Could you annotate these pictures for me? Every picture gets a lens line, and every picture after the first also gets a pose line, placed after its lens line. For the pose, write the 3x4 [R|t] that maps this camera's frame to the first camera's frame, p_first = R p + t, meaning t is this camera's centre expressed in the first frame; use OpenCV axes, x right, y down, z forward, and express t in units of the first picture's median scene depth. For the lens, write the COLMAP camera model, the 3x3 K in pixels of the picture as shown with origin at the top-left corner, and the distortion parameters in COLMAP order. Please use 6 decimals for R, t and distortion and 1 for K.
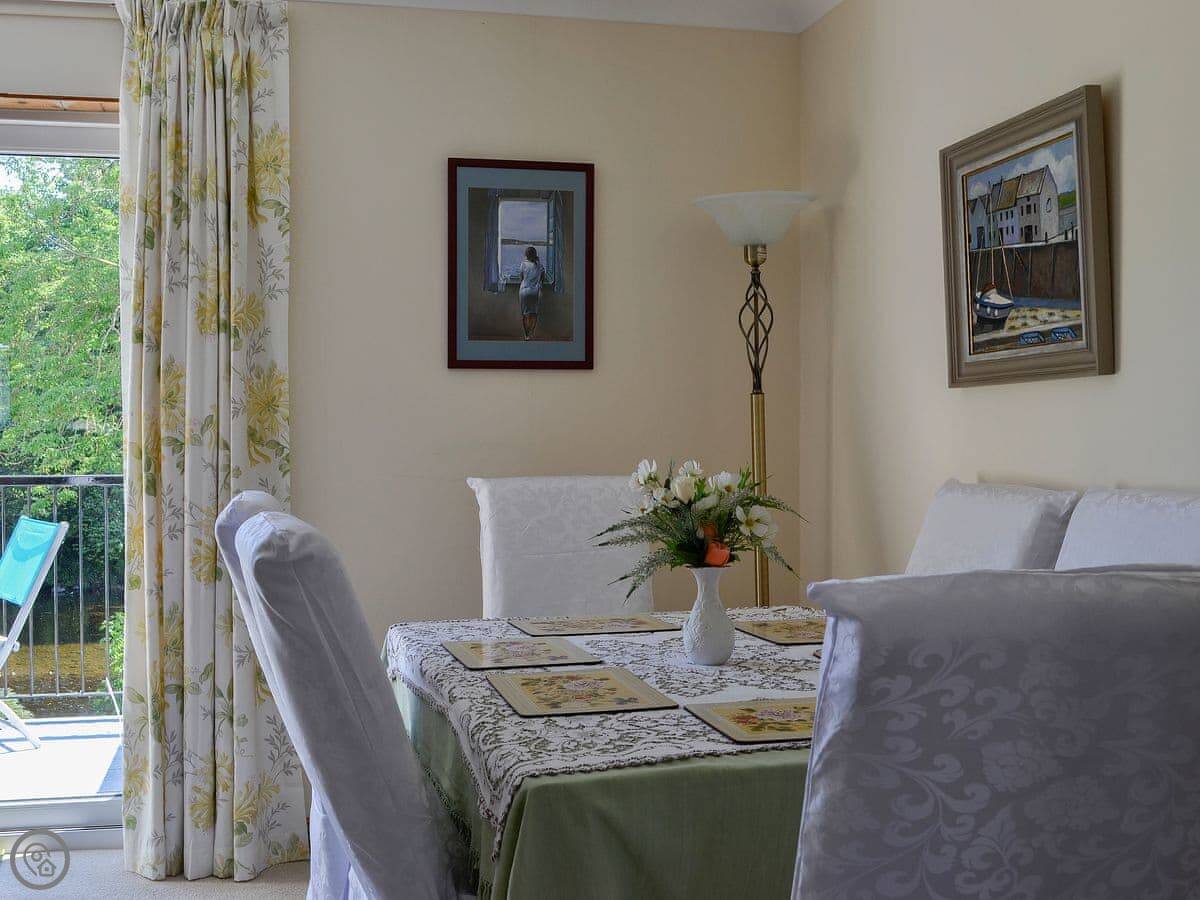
lens RADIAL K [[1352.7, 0, 600.0], [0, 1352.7, 450.0], [0, 0, 1]] dist [-0.056237, -0.029234]
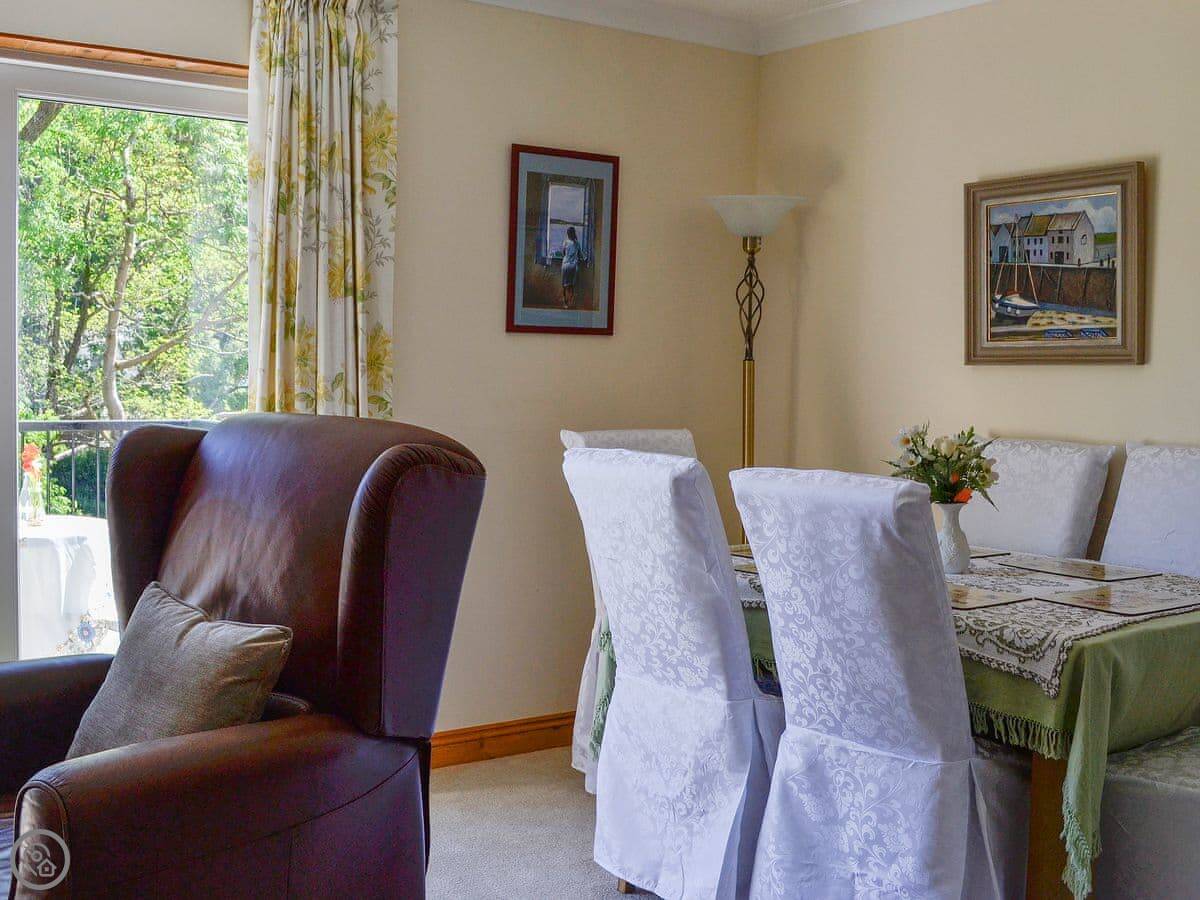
lens RADIAL K [[1388.8, 0, 600.0], [0, 1388.8, 450.0], [0, 0, 1]] dist [-0.079111, -0.001404]
pose [[0.925064, -0.004627, 0.379784, -0.517159], [-0.013330, 0.998914, 0.044639, -0.016606], [-0.379578, -0.046357, 0.923998, -0.103487]]
